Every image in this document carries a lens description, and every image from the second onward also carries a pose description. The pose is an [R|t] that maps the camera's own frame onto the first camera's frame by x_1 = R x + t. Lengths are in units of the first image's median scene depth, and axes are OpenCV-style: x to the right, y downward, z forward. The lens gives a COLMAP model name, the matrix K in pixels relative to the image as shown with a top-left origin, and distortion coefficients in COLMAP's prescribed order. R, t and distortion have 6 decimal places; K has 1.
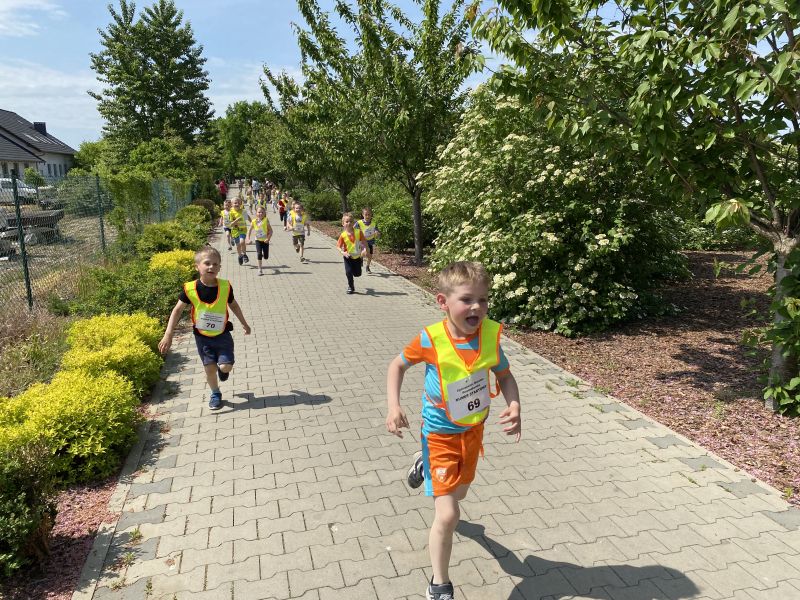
lens RADIAL K [[606.2, 0, 401.1], [0, 606.2, 297.7], [0, 0, 1]] dist [0.004280, -0.000822]
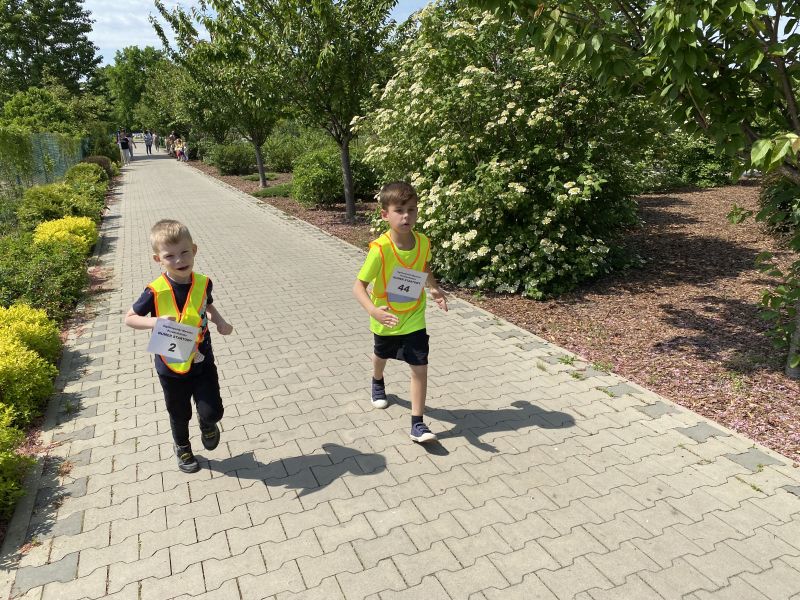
lens RADIAL K [[598.5, 0, 399.5], [0, 598.5, 303.4], [0, 0, 1]] dist [0.004948, -0.008784]
pose [[0.989453, -0.060403, 0.131657, -0.042790], [0.048305, 0.994472, 0.093228, -0.021604], [-0.136561, -0.085885, 0.986902, 0.151479]]
